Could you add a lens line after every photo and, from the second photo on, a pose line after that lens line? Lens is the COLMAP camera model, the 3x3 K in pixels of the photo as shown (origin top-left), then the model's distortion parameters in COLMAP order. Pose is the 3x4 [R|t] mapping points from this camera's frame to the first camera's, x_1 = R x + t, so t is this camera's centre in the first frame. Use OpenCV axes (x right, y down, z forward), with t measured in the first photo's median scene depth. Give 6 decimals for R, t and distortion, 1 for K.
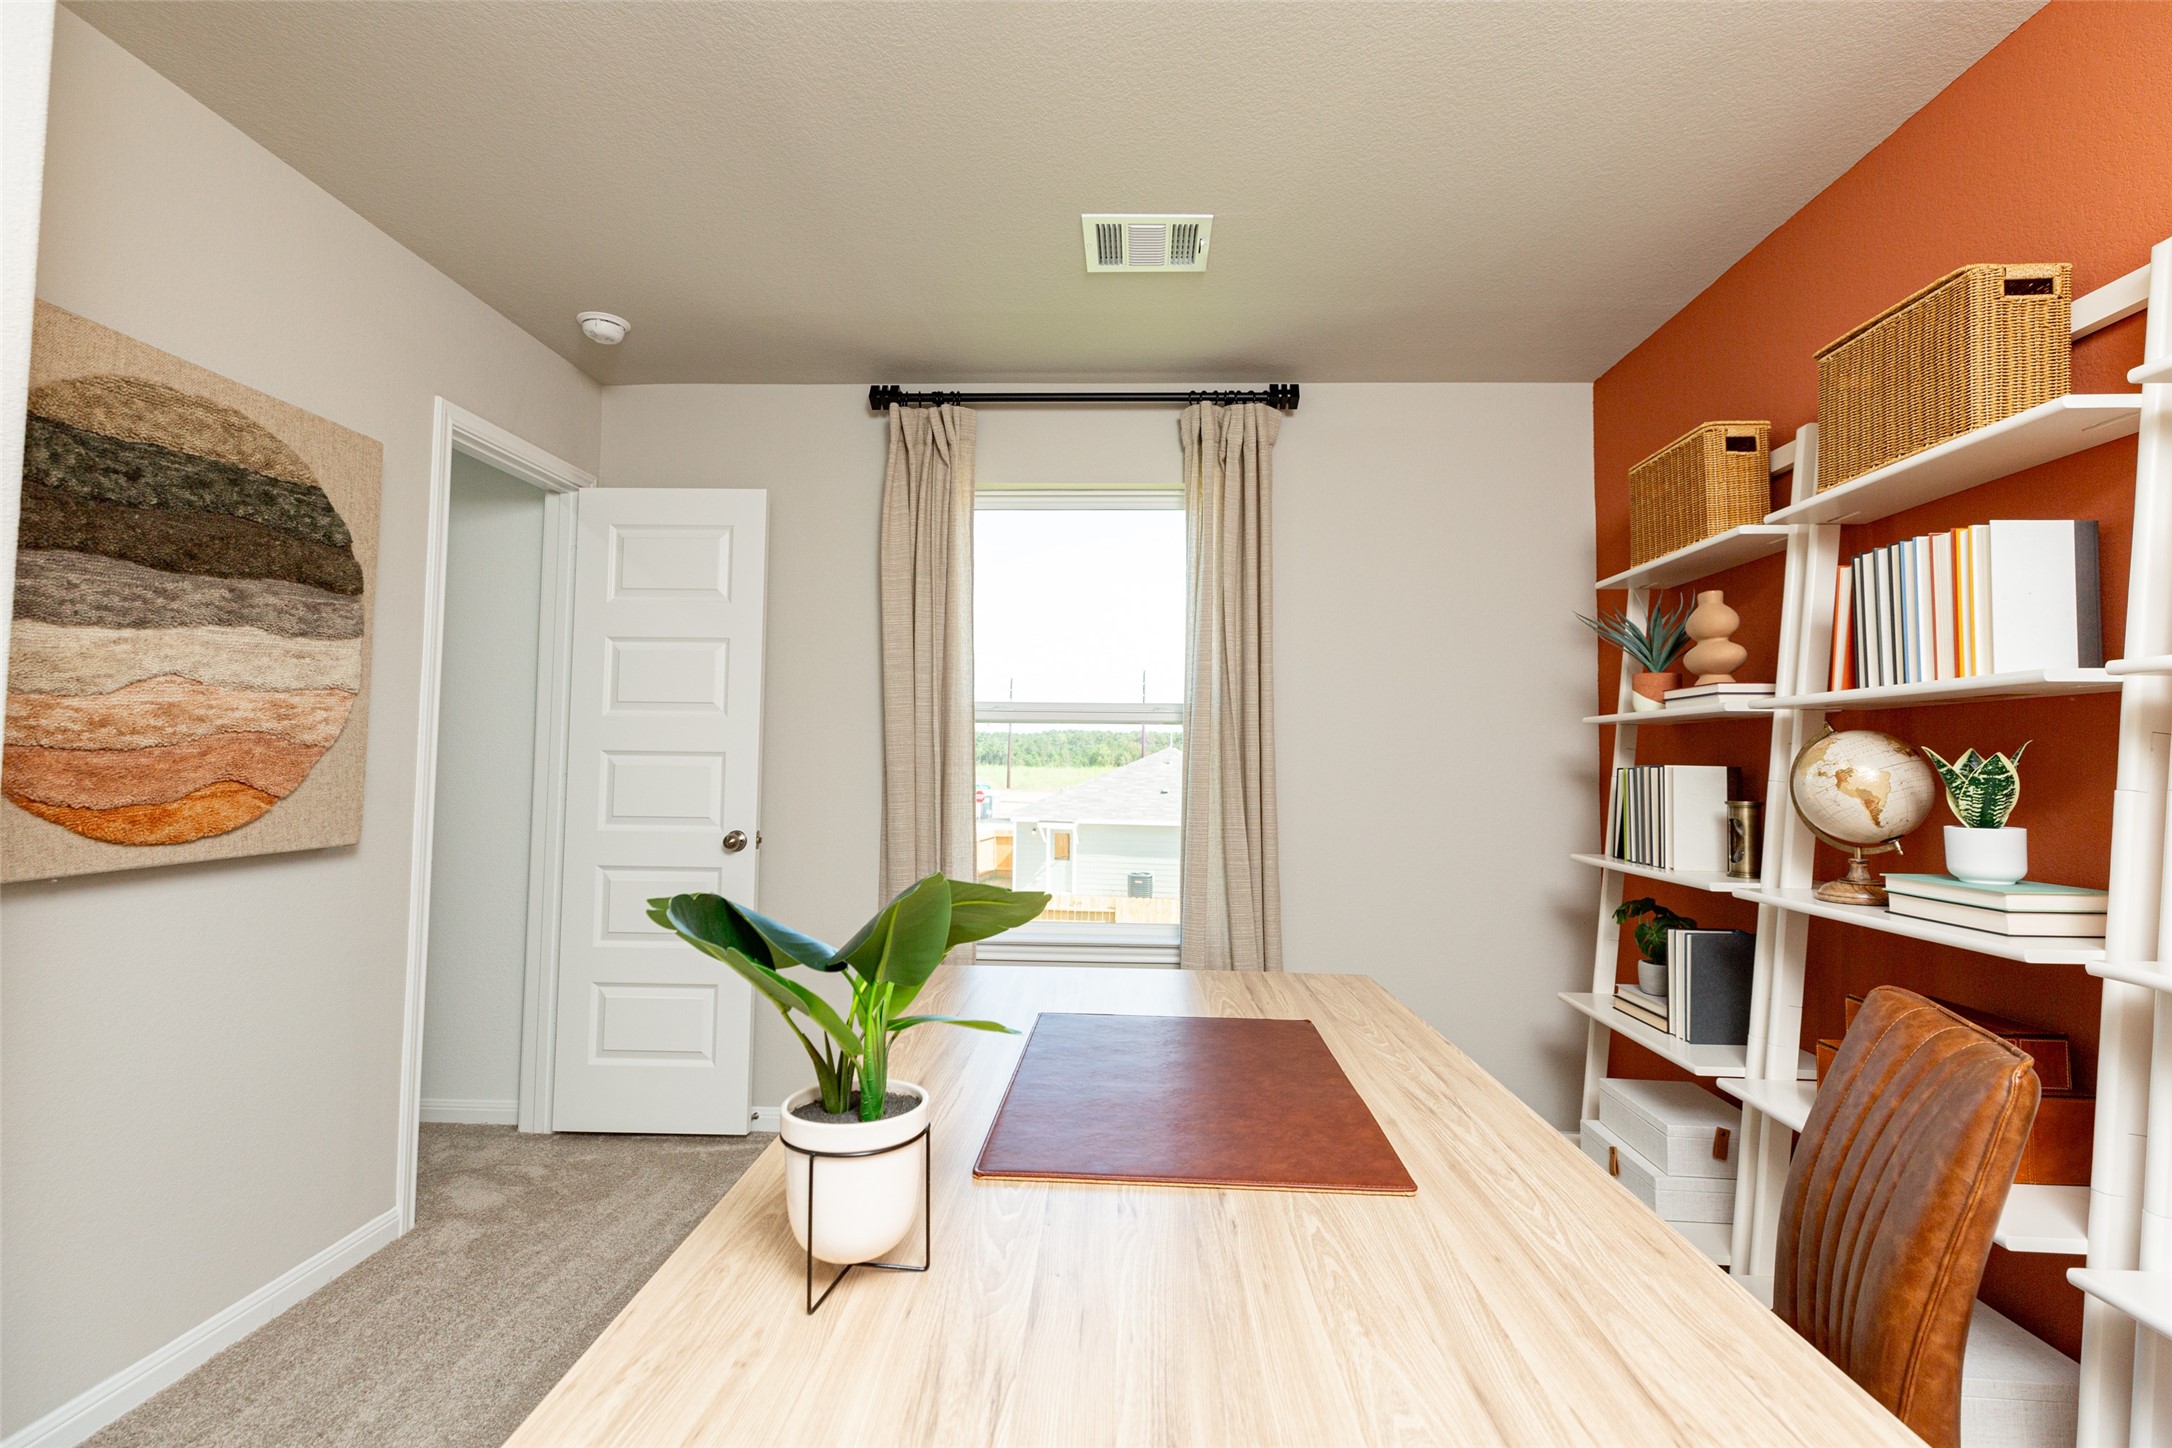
lens RADIAL K [[976.7, 0, 1088.6], [0, 976.7, 704.7], [0, 0, 1]] dist [0.003819, -0.000151]
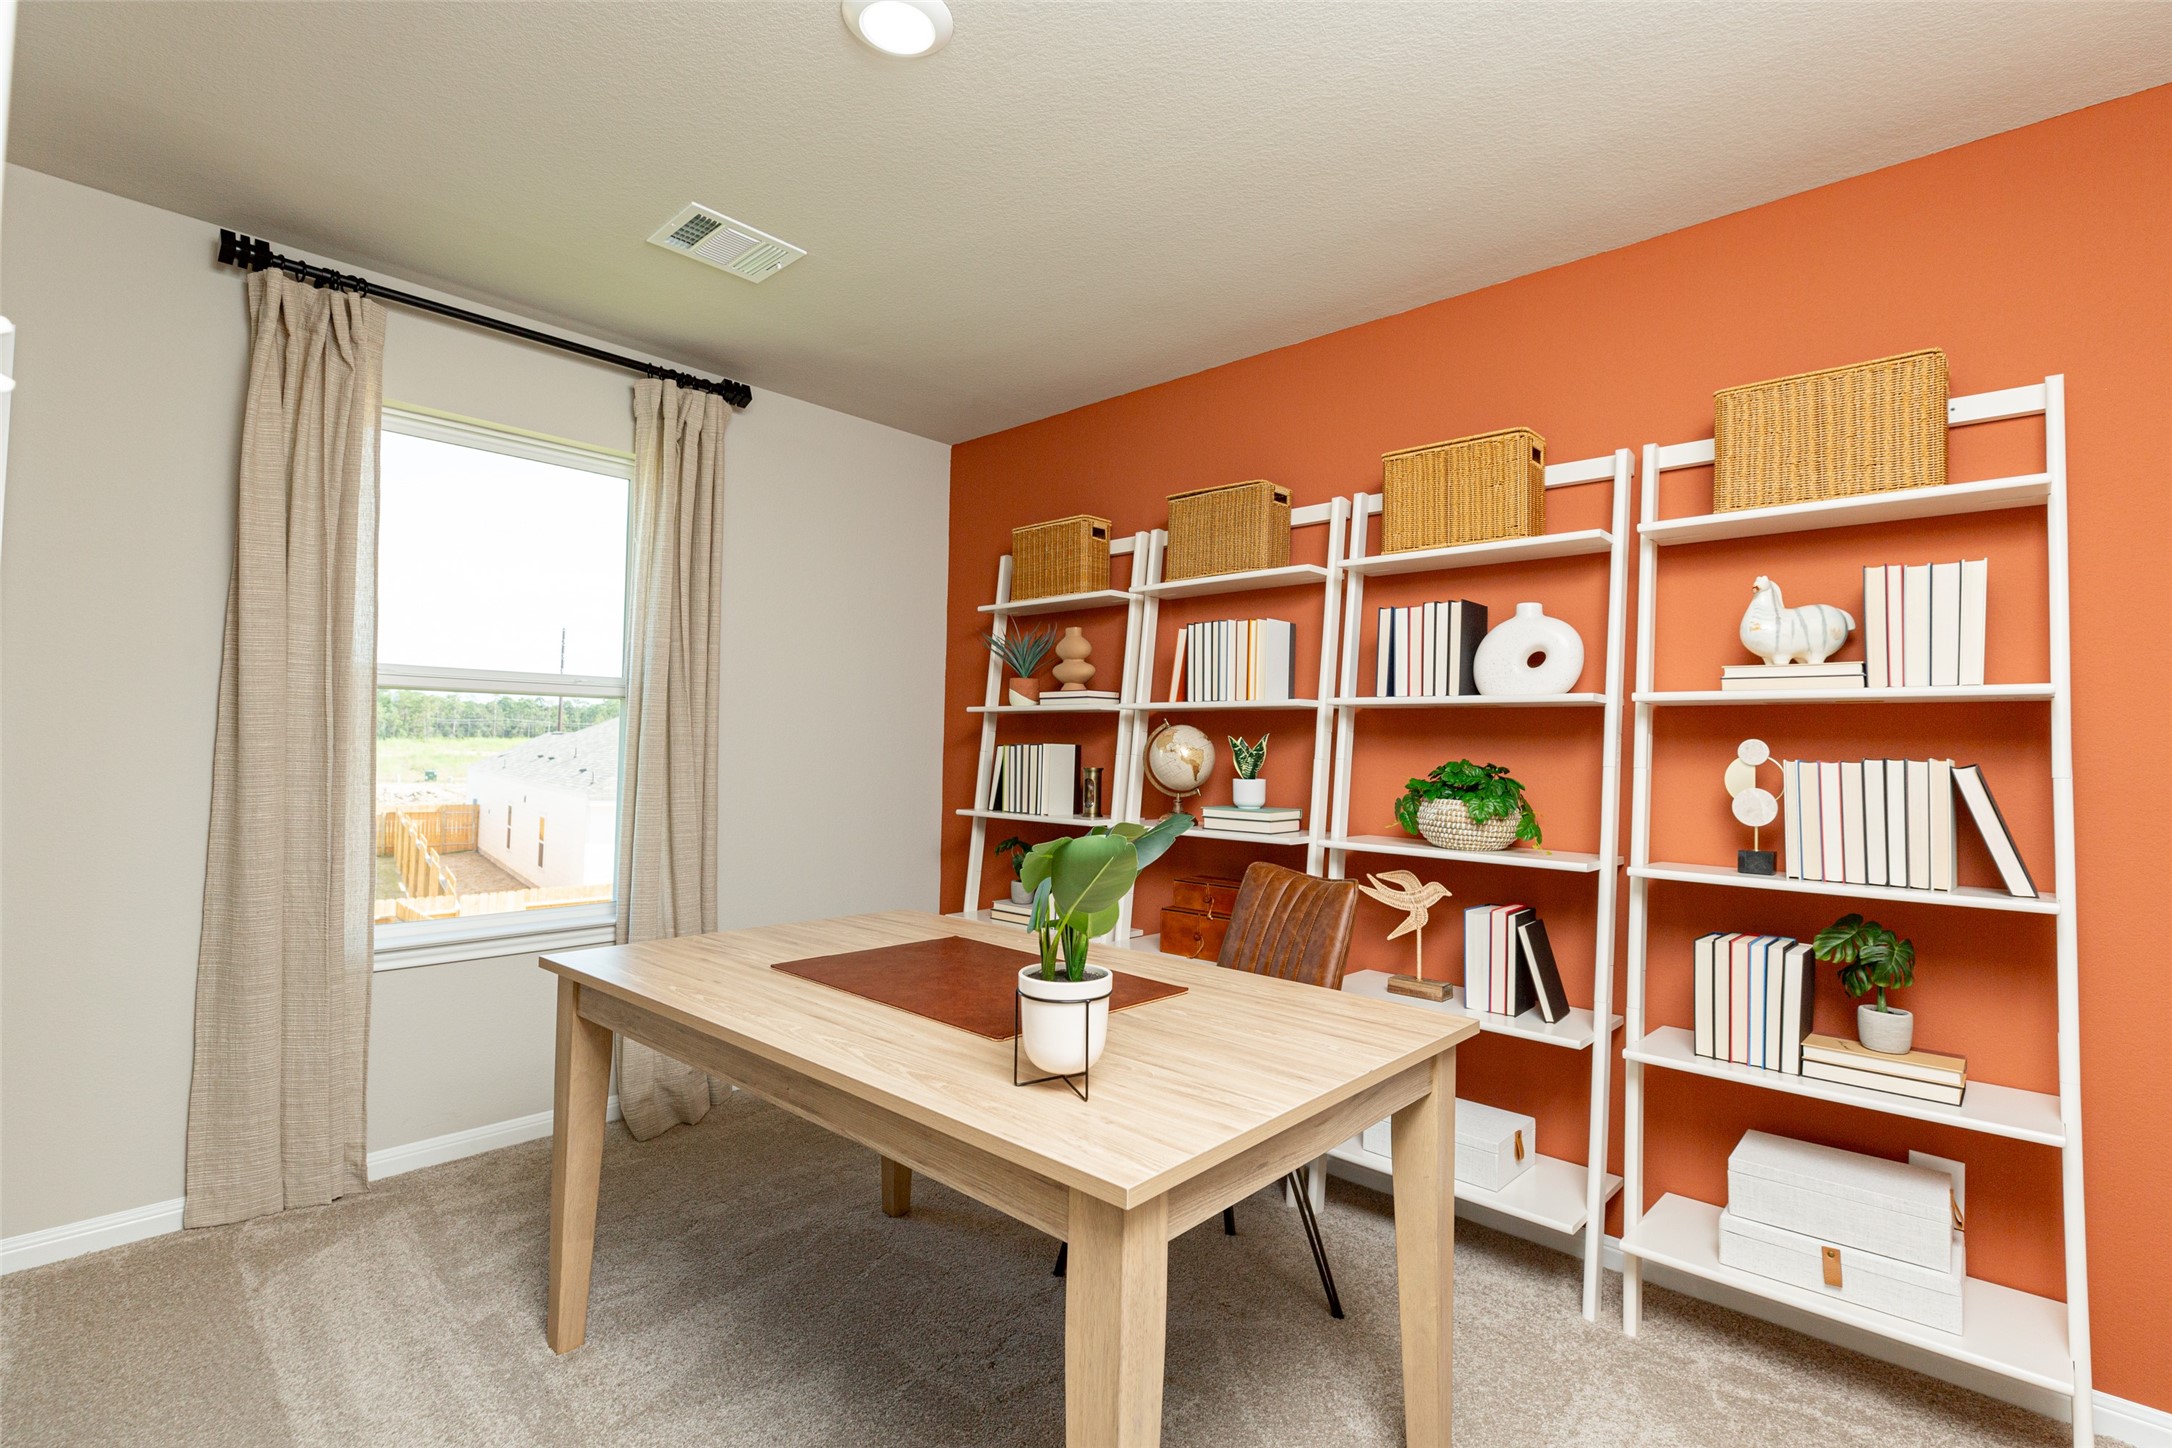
lens RADIAL K [[979.4, 0, 1086.0], [0, 979.4, 724.0], [0, 0, 1]] dist [-0.011133, -0.000115]
pose [[0.656549, 0.018038, 0.754068, -0.531381], [-0.054663, 0.998223, 0.023716, -0.006710], [-0.752300, -0.056790, 0.656368, 0.002339]]
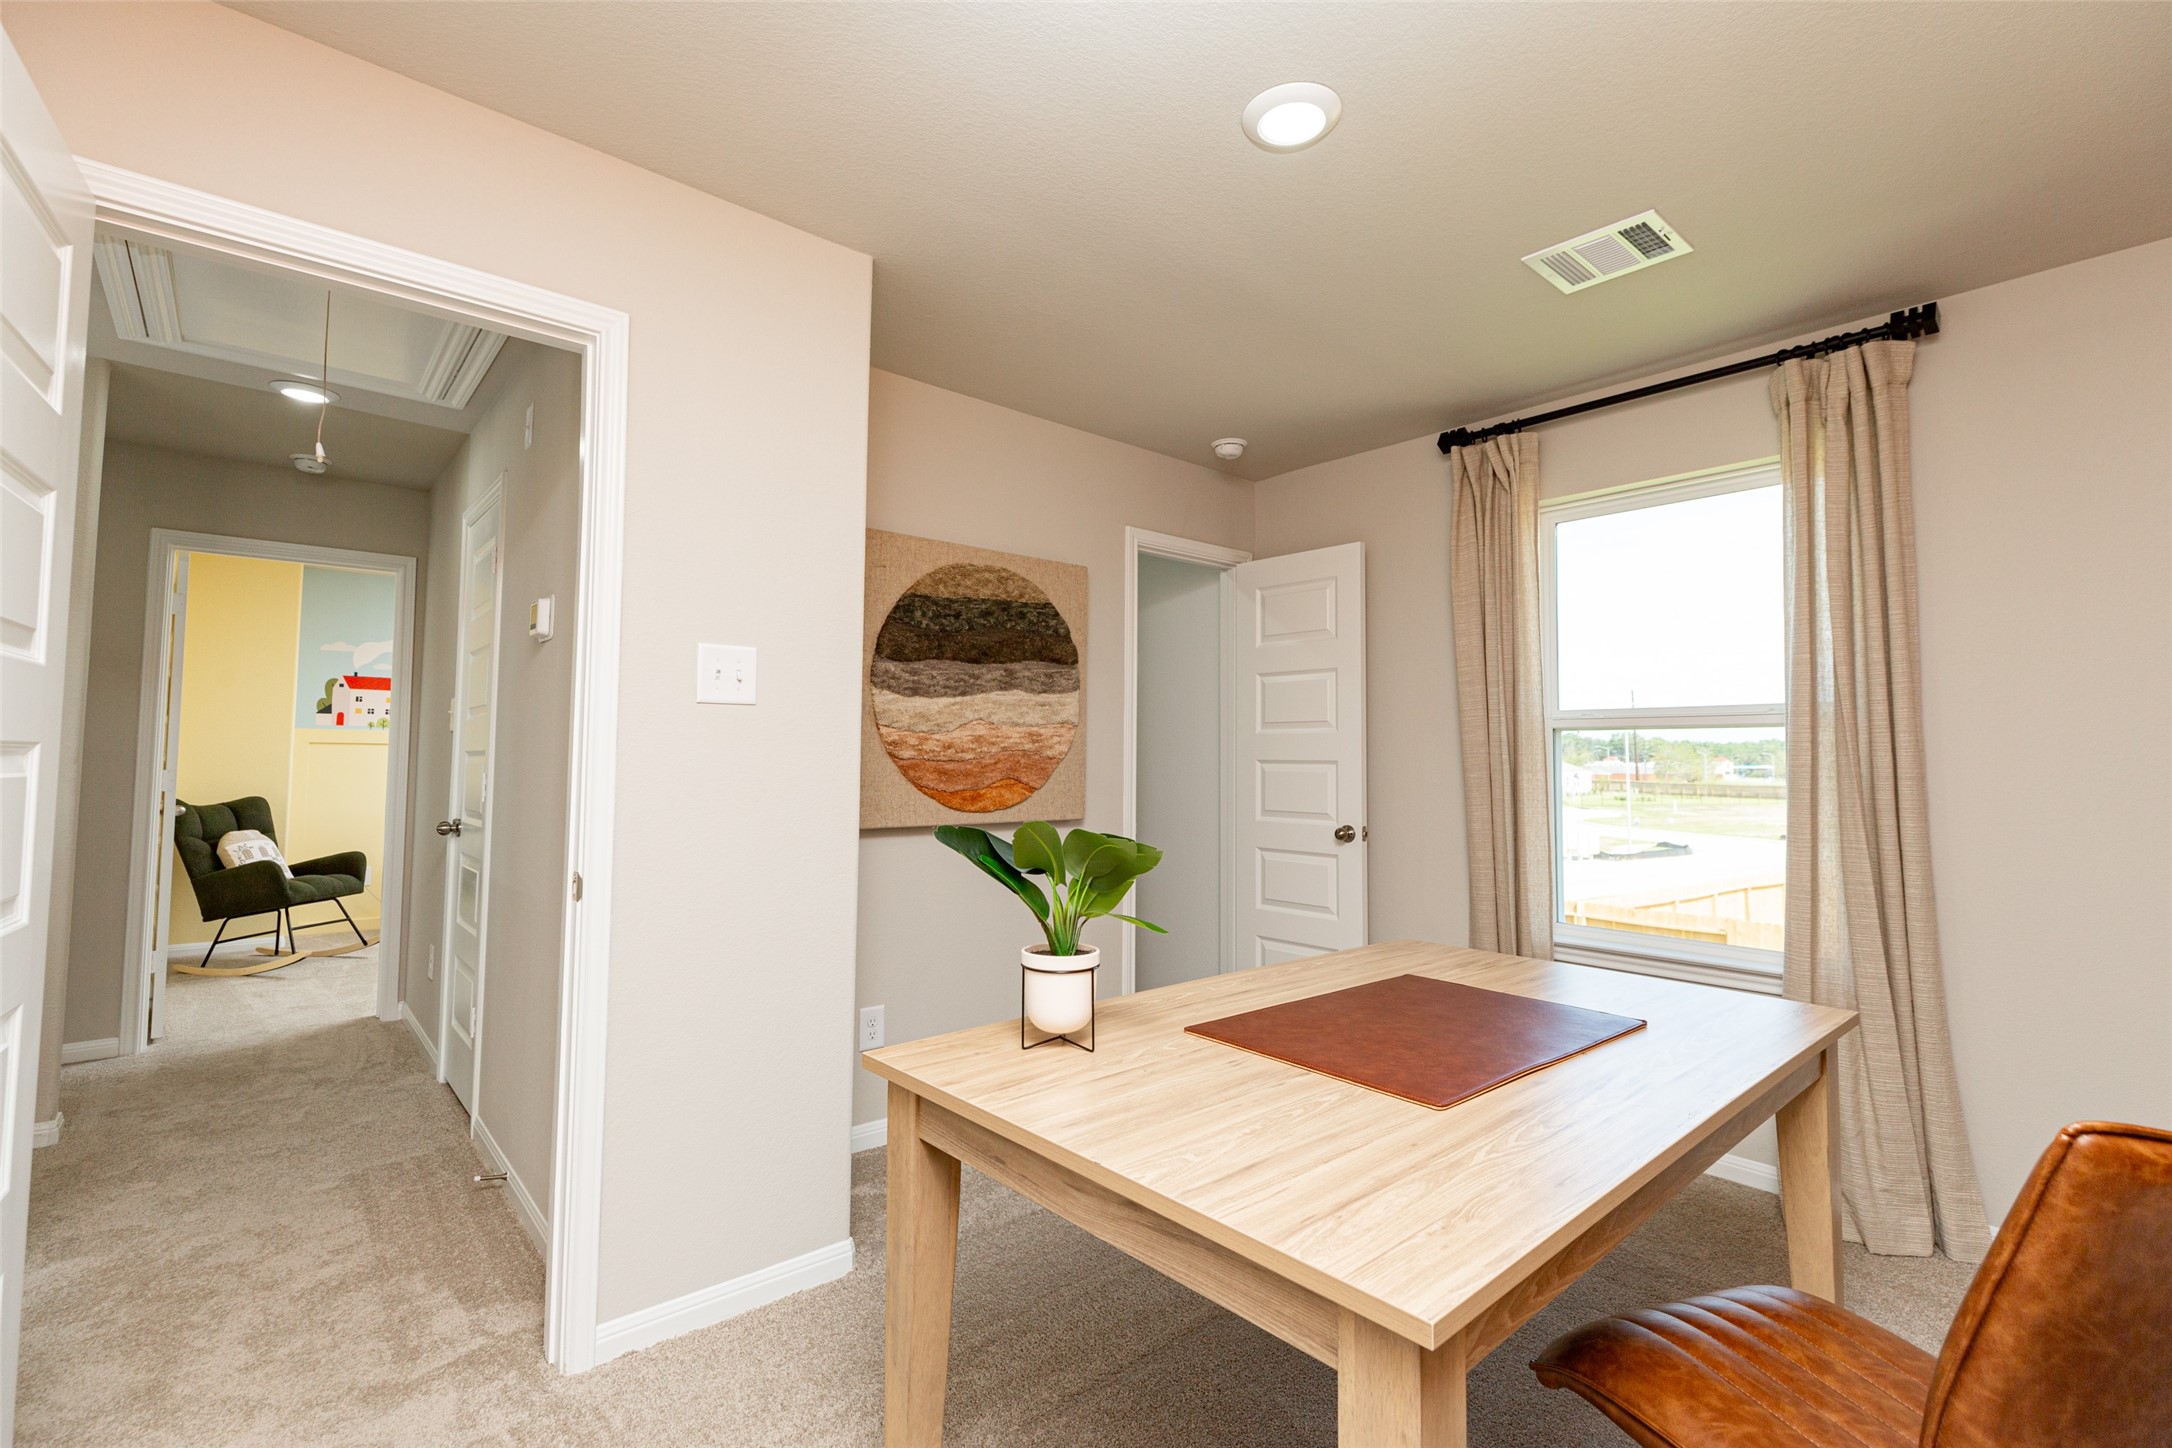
lens RADIAL K [[957.7, 0, 1107.3], [0, 957.7, 698.2], [0, 0, 1]] dist [0.001620, -0.000007]
pose [[0.699336, -0.052872, -0.712835, 0.440376], [0.039566, 0.998595, -0.035250, 0.001413], [0.713697, -0.003552, 0.700446, -0.073823]]
